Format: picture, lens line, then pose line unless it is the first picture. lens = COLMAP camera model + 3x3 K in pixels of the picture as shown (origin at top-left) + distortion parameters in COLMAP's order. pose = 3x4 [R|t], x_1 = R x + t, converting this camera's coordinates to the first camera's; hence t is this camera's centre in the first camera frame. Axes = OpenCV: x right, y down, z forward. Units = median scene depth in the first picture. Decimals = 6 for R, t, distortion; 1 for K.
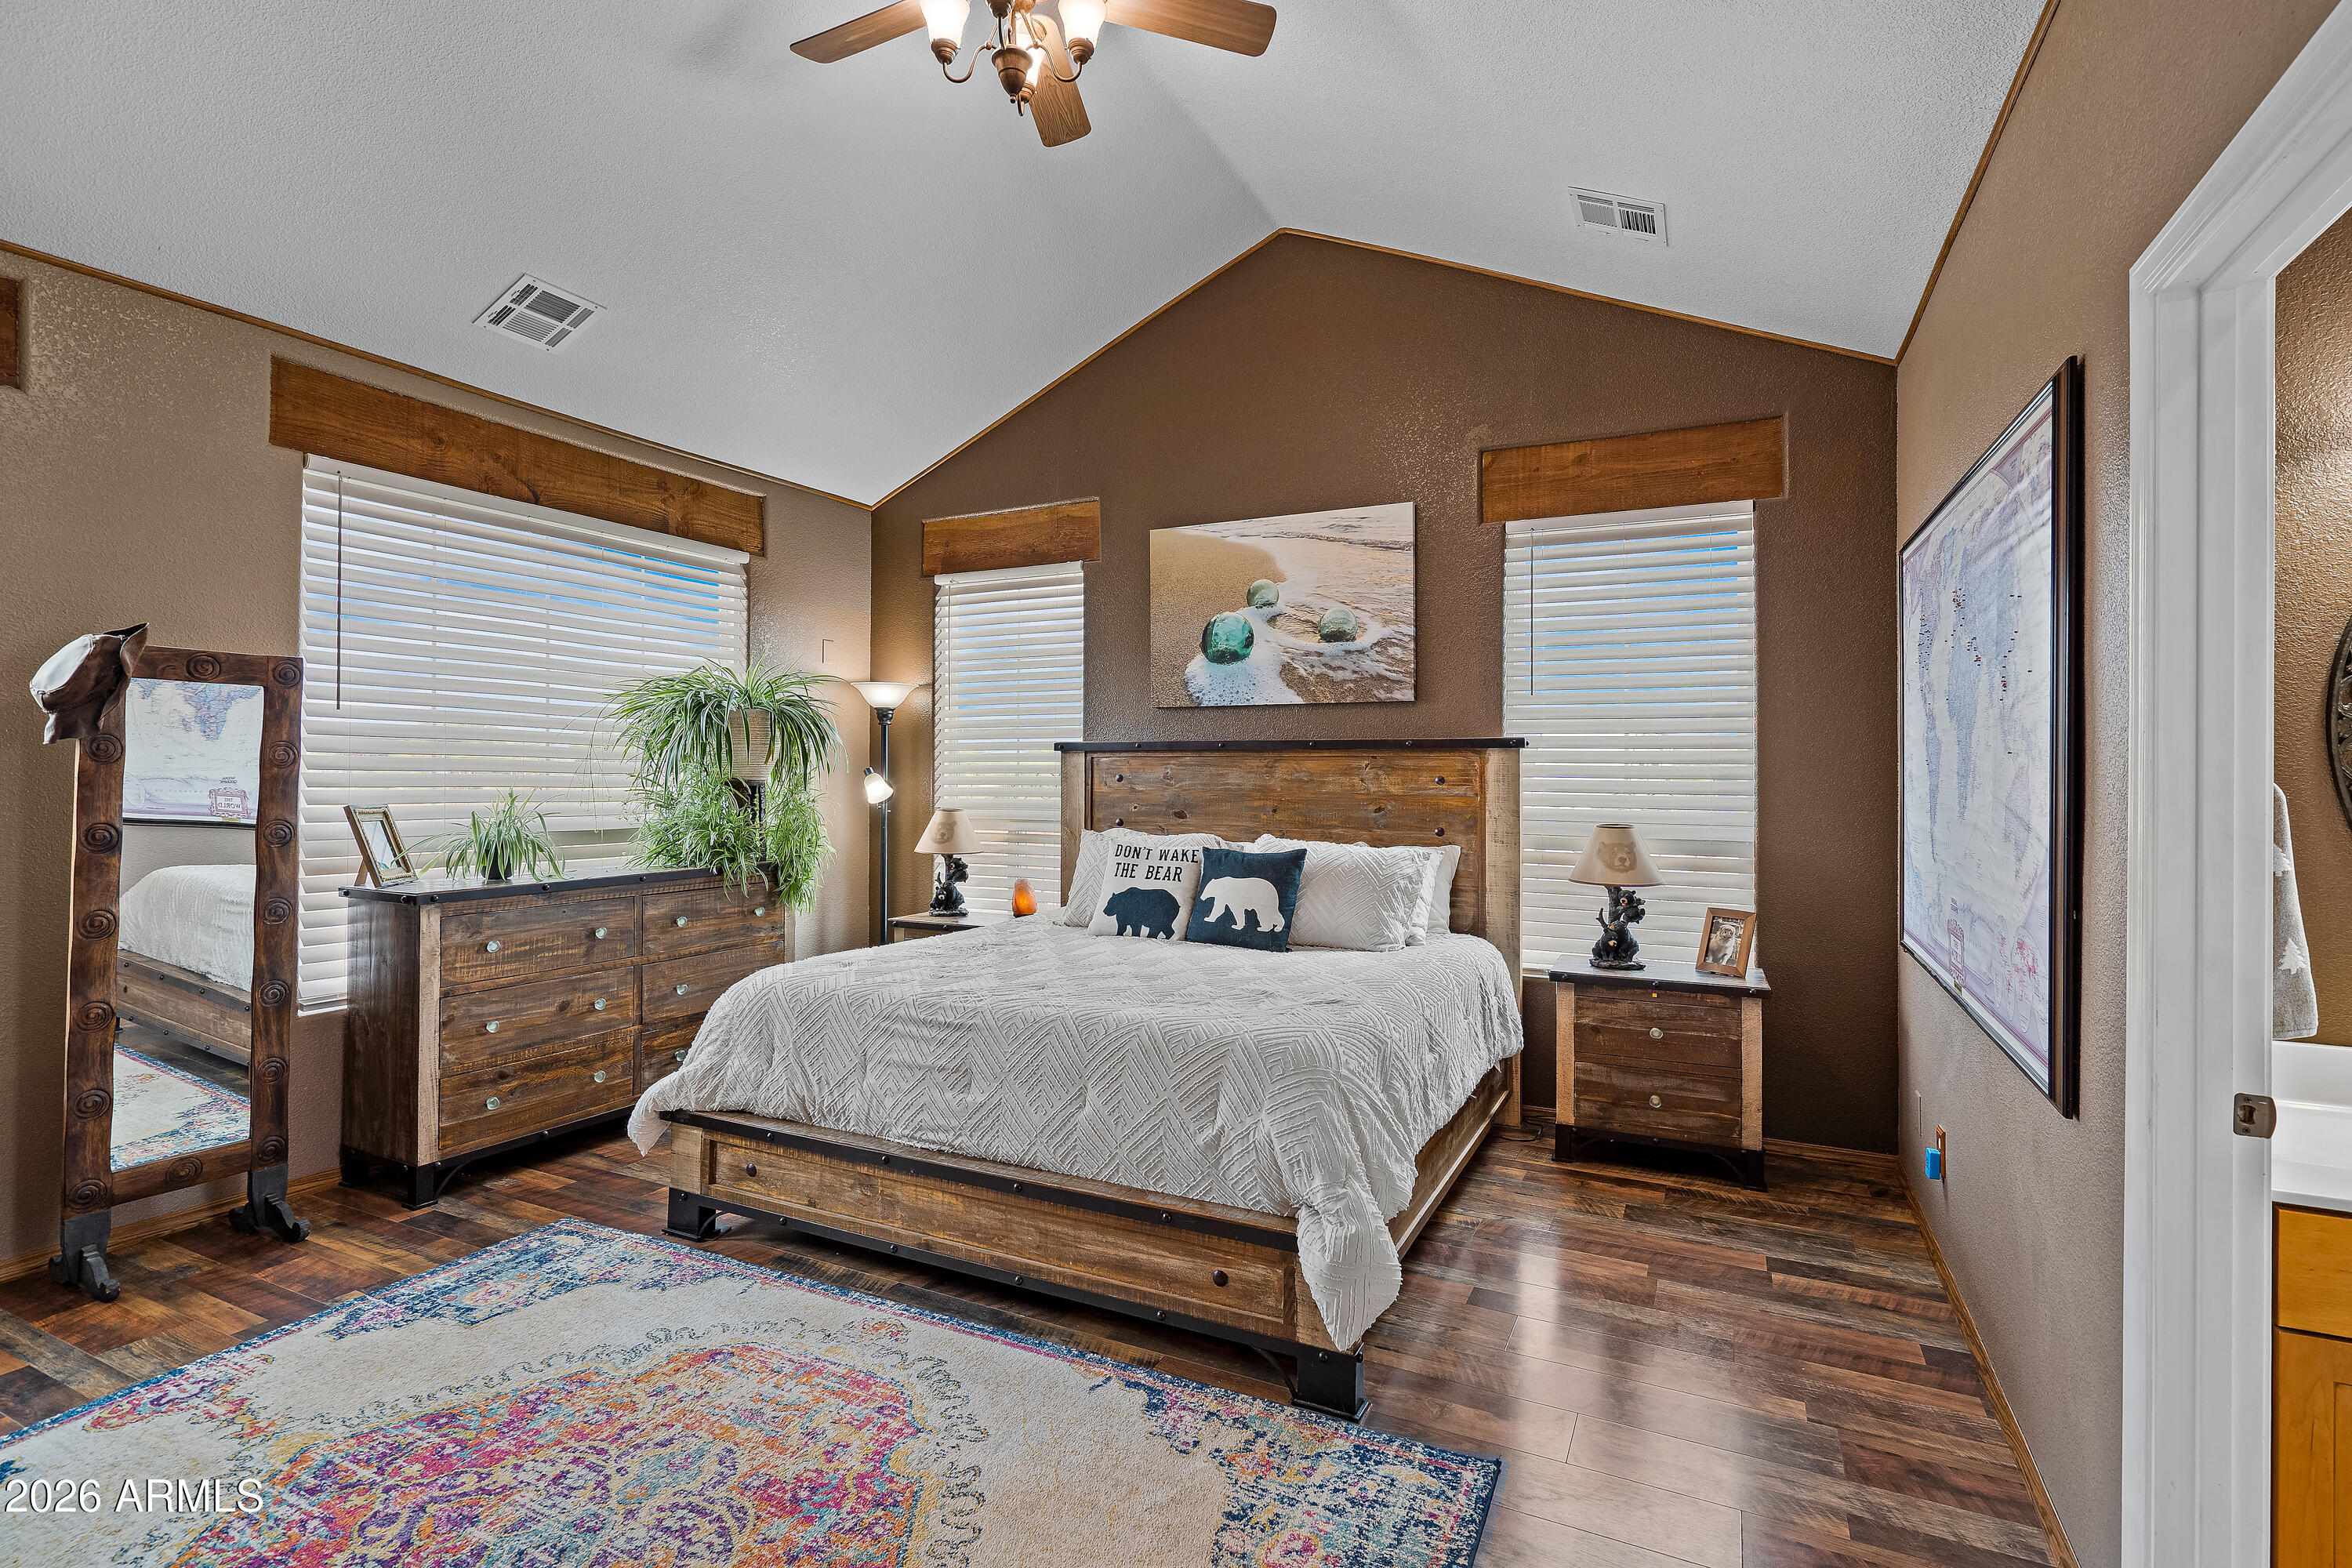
lens RADIAL K [[1099.5, 0, 1176.0], [0, 1099.5, 784.0], [0, 0, 1]] dist [-0.012930, 0.008237]
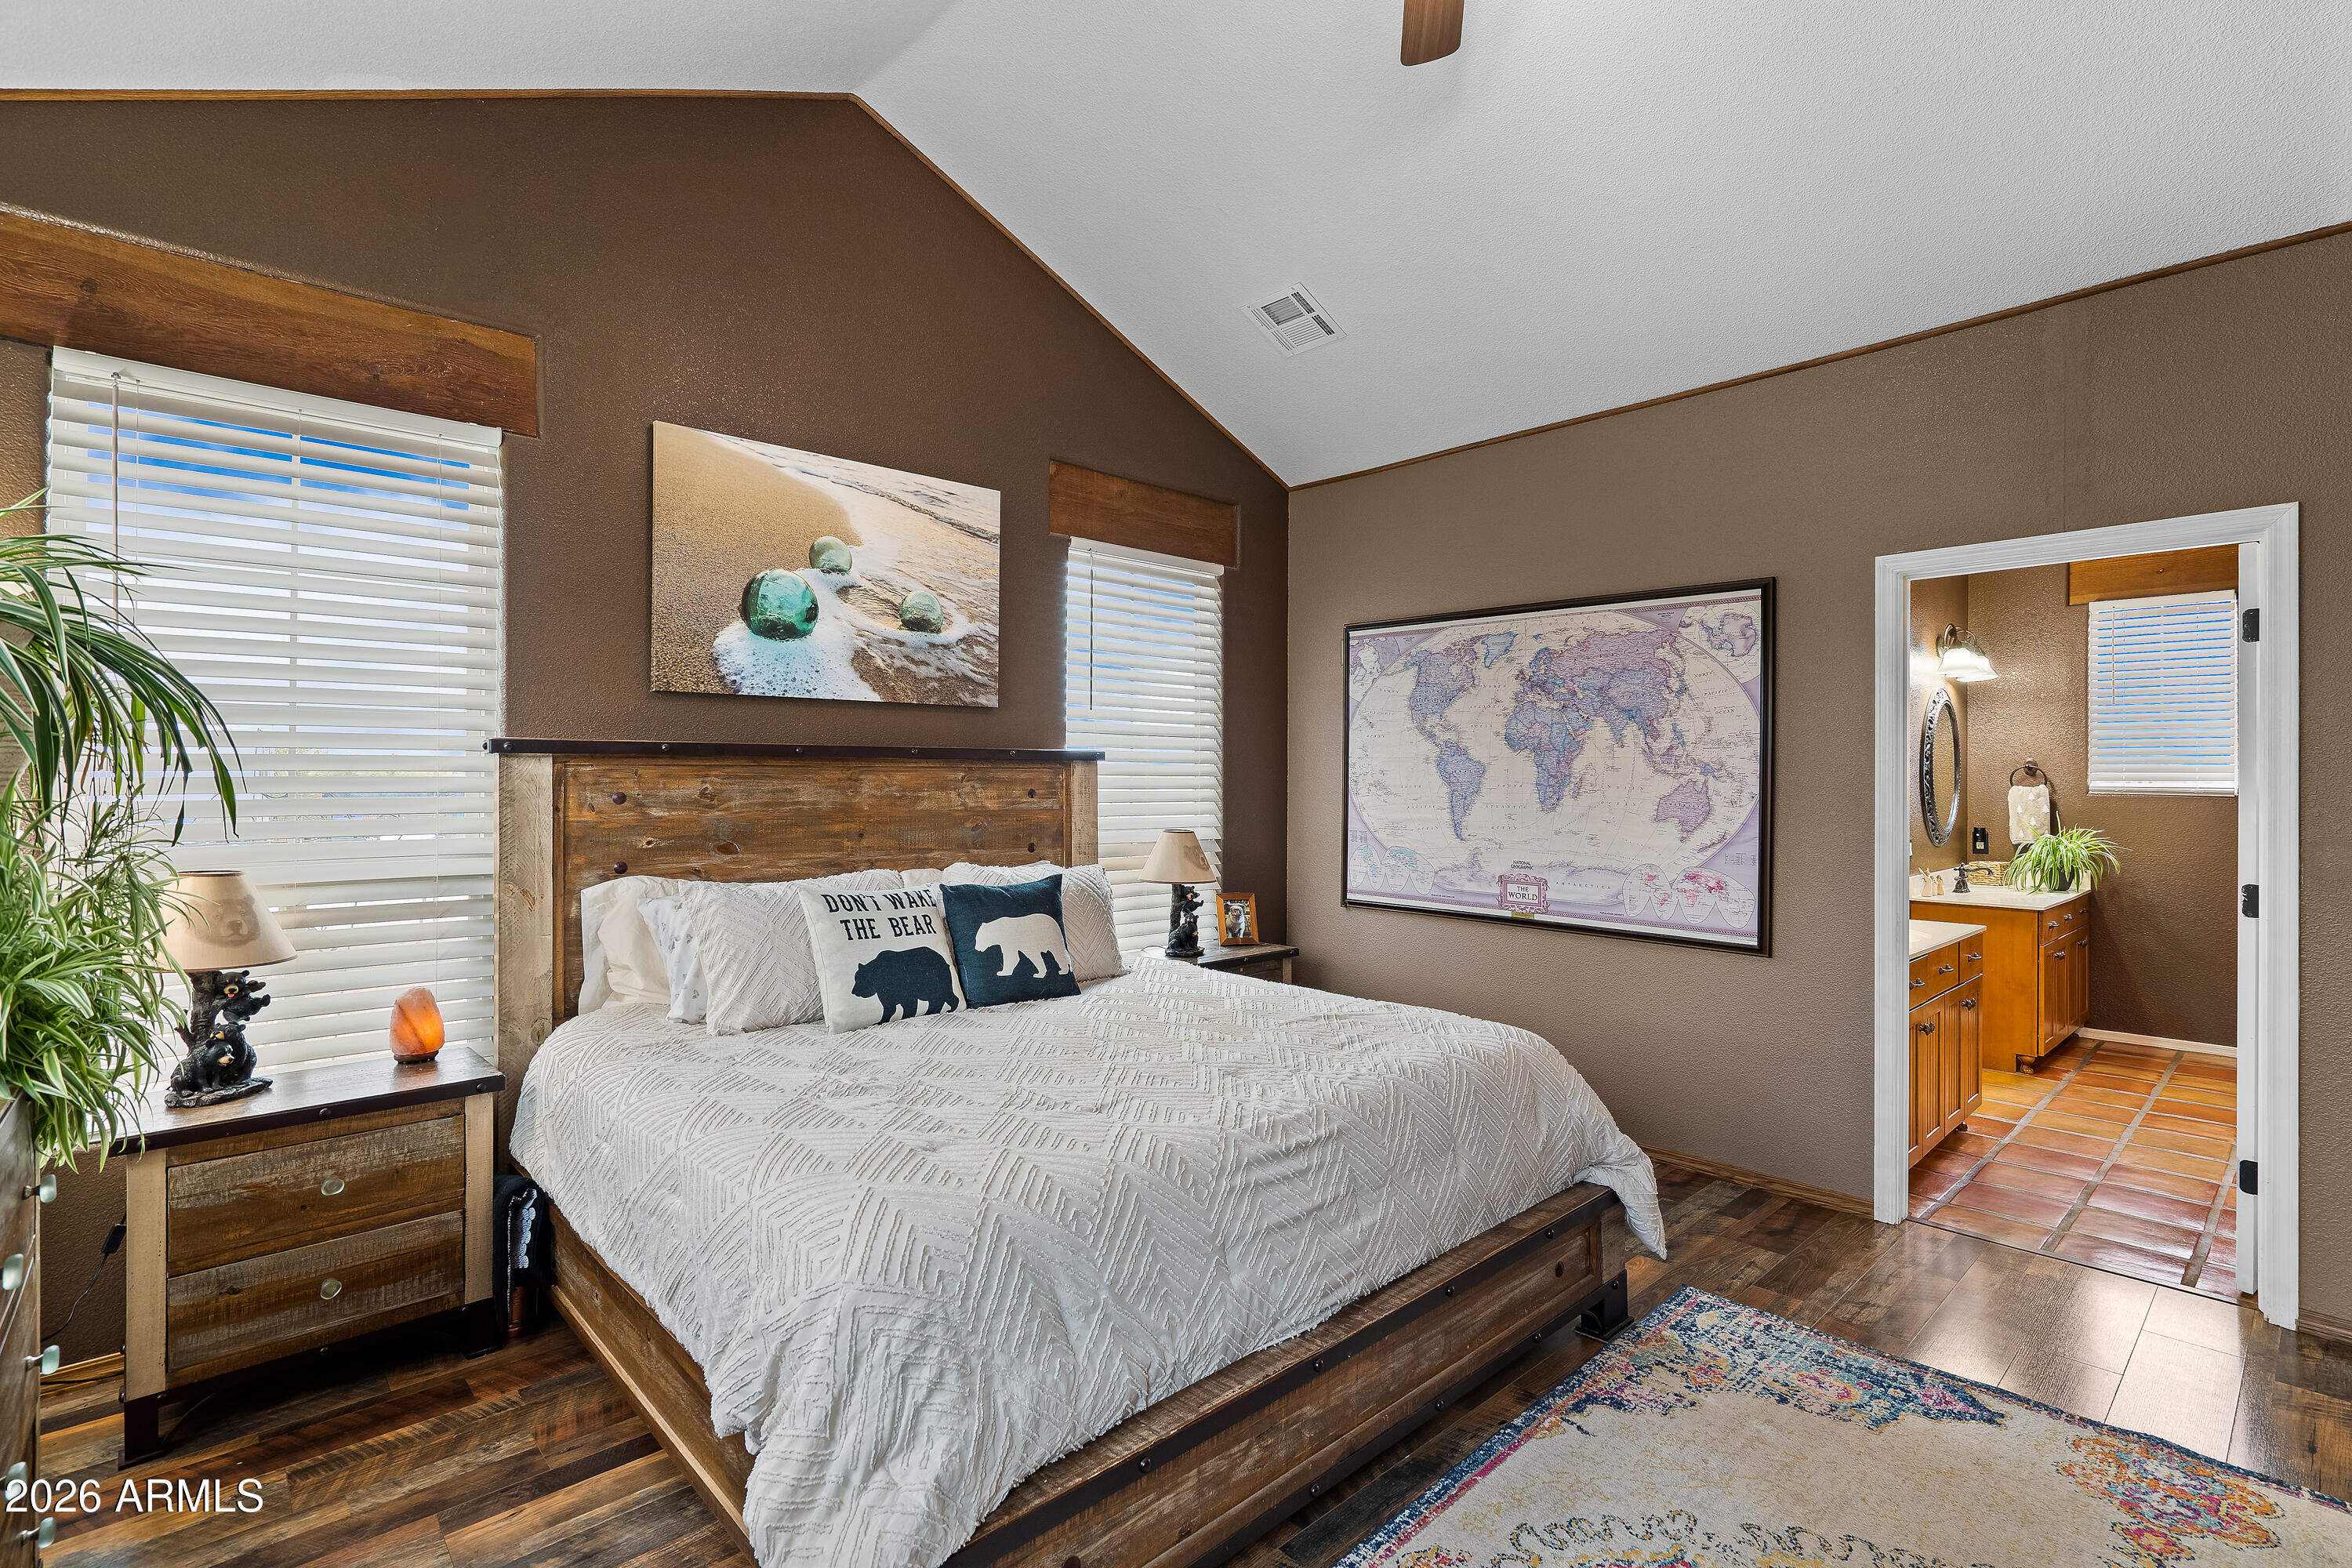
lens RADIAL K [[1099.5, 0, 1176.0], [0, 1099.5, 784.0], [0, 0, 1]] dist [-0.012930, 0.008237]
pose [[0.356378, -0.008254, 0.934305, -0.587039], [0.014660, 0.999887, 0.003242, -0.012250], [-0.934227, 0.012542, 0.356459, 0.530101]]
